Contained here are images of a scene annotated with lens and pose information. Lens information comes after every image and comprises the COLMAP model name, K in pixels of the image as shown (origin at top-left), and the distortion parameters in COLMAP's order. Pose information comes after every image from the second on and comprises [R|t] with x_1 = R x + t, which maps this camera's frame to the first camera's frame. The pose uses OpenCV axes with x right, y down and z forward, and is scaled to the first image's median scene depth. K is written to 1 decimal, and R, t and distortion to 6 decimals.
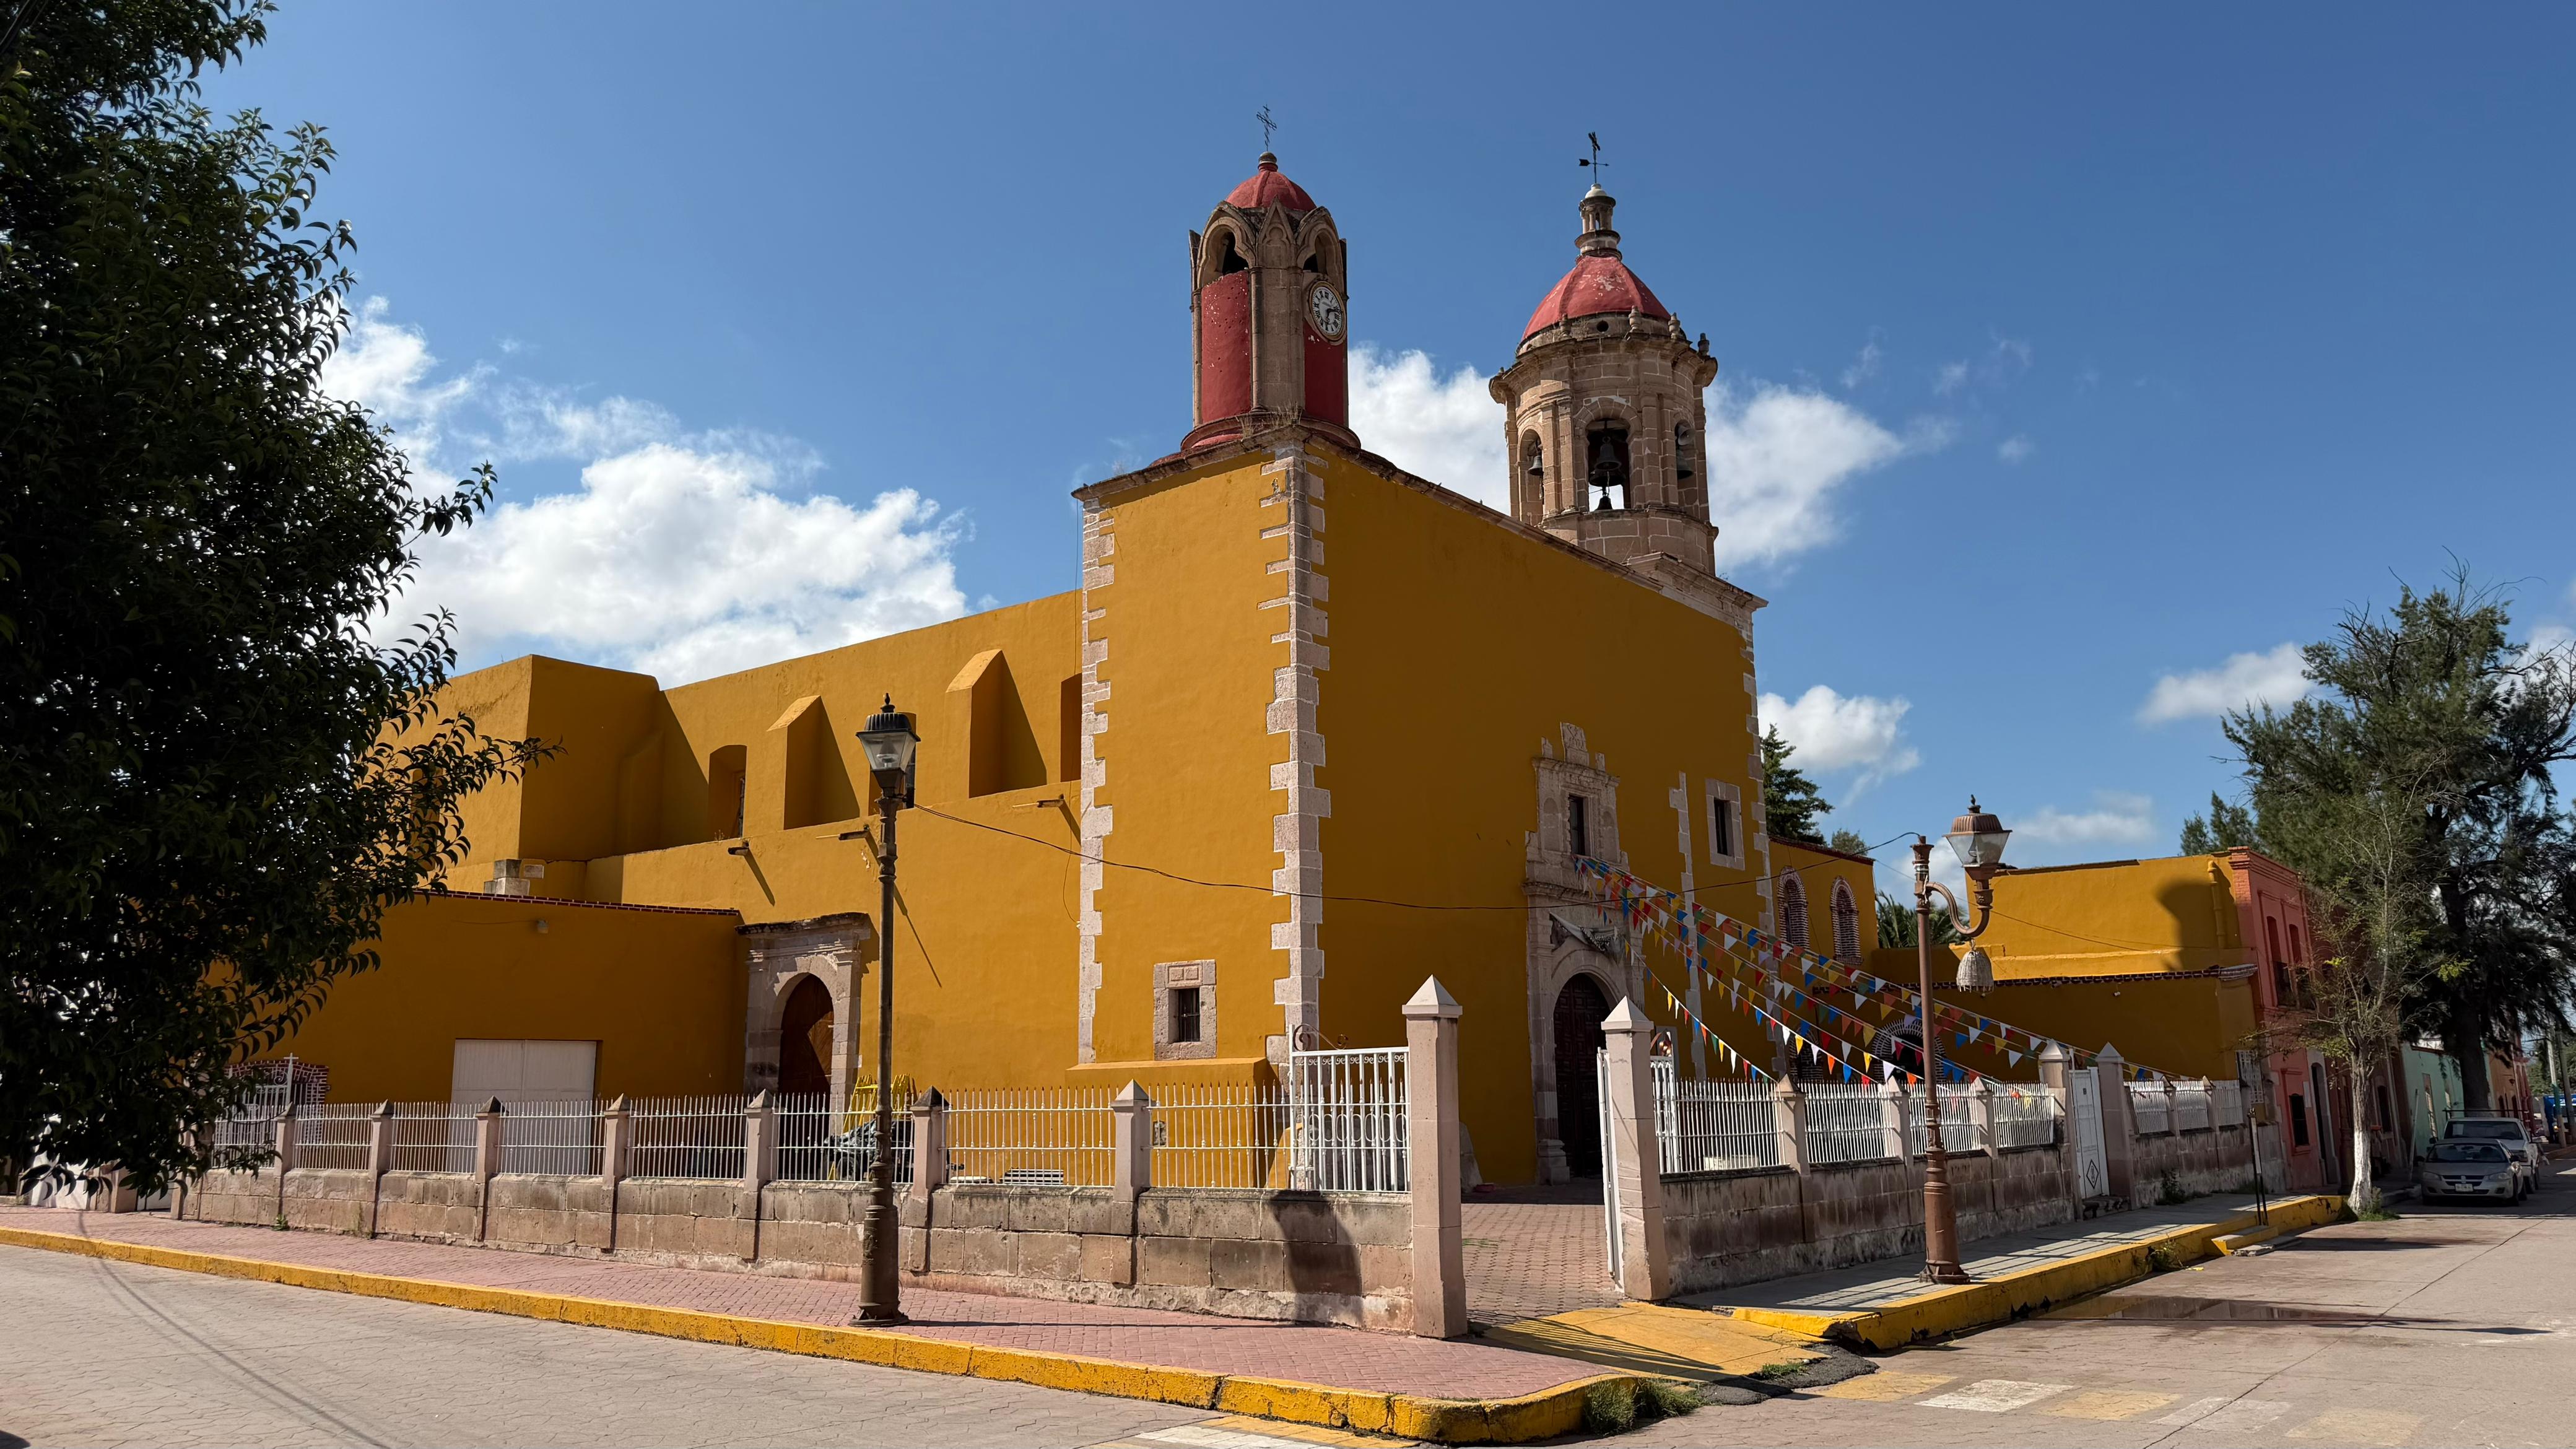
lens RADIAL K [[1764.0, 0, 1264.6], [0, 1764.0, 766.6], [0, 0, 1]] dist [0.072374, 0.000452]
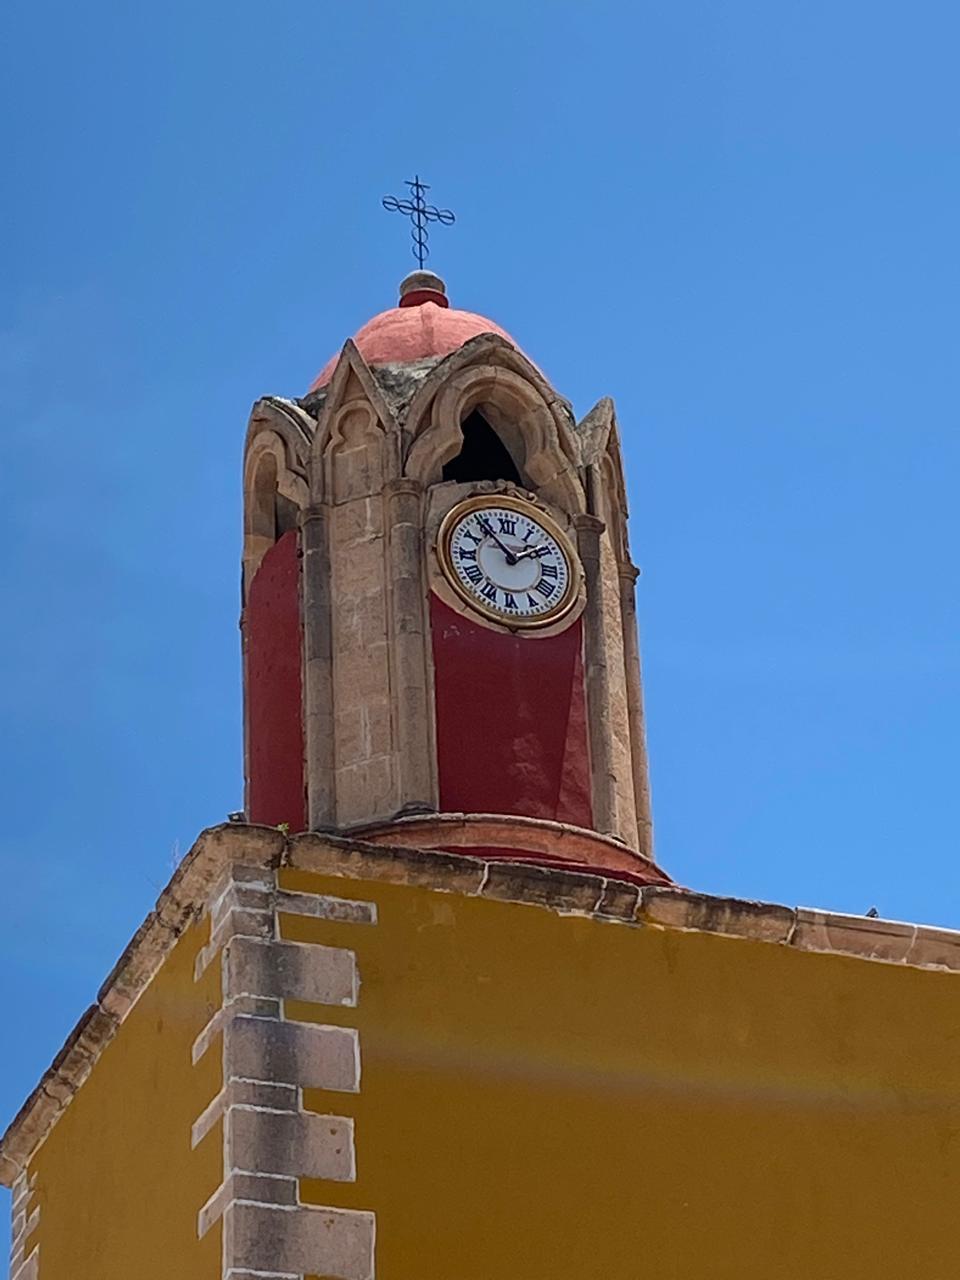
lens RADIAL K [[3689.4, 0, 480.0], [0, 3689.4, 640.0], [0, 0, 1]] dist [0.148364, 0.681082]
pose [[0.875085, -0.282720, -0.392805, 0.309089], [0.118281, 0.911955, -0.392872, 0.066019], [0.469293, 0.297335, 0.831478, 0.304812]]
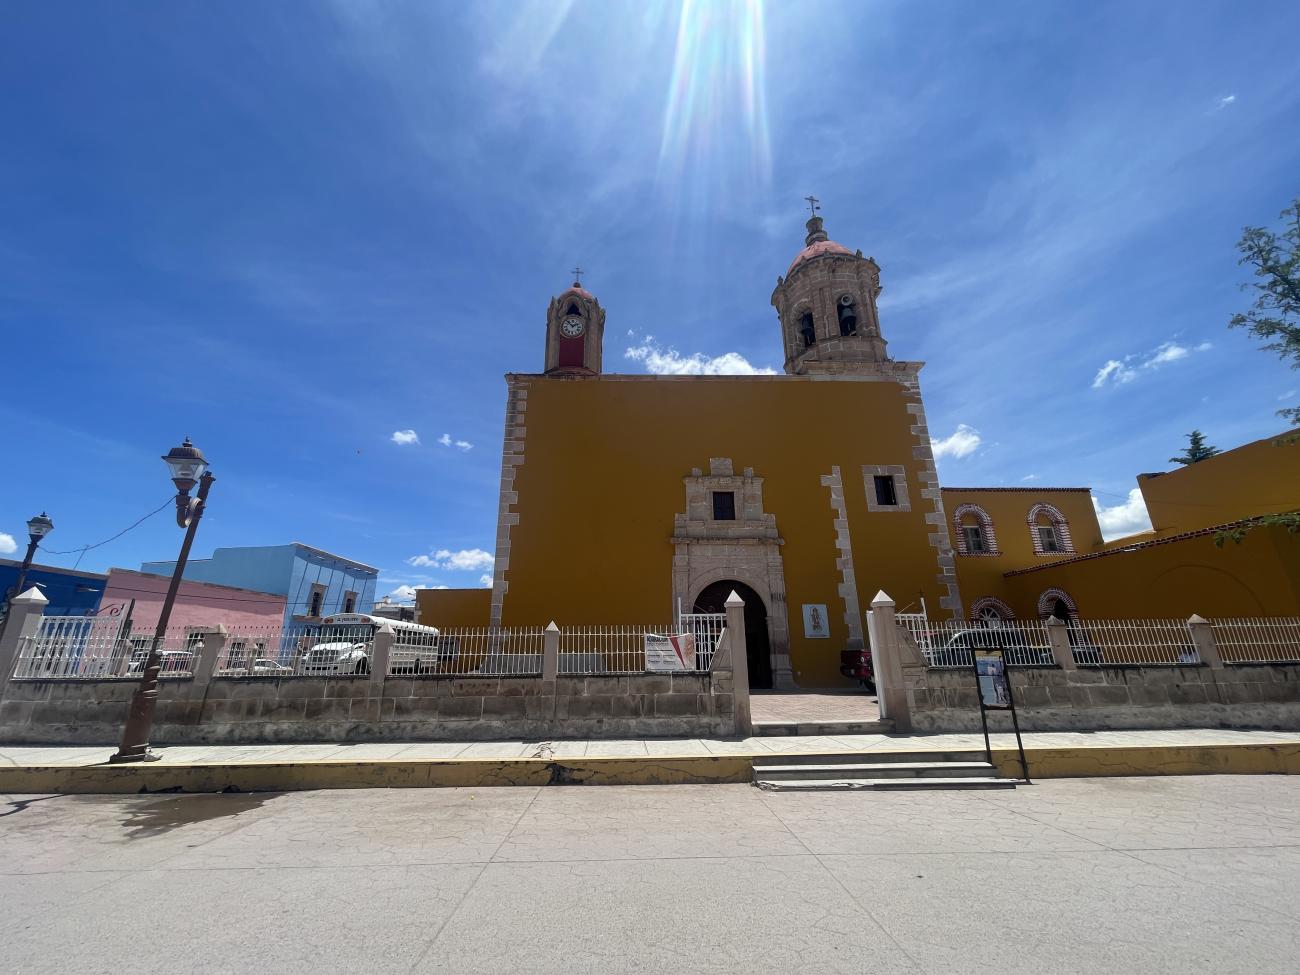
lens RADIAL K [[520.4, 0, 650.0], [0, 520.4, 487.5], [0, 0, 1]] dist [-0.002419, 0.000131]
pose [[0.665601, -0.226944, -0.710966, 0.532536], [0.137767, 0.973635, -0.181812, 0.106361], [0.733482, 0.023066, 0.679317, 0.528723]]
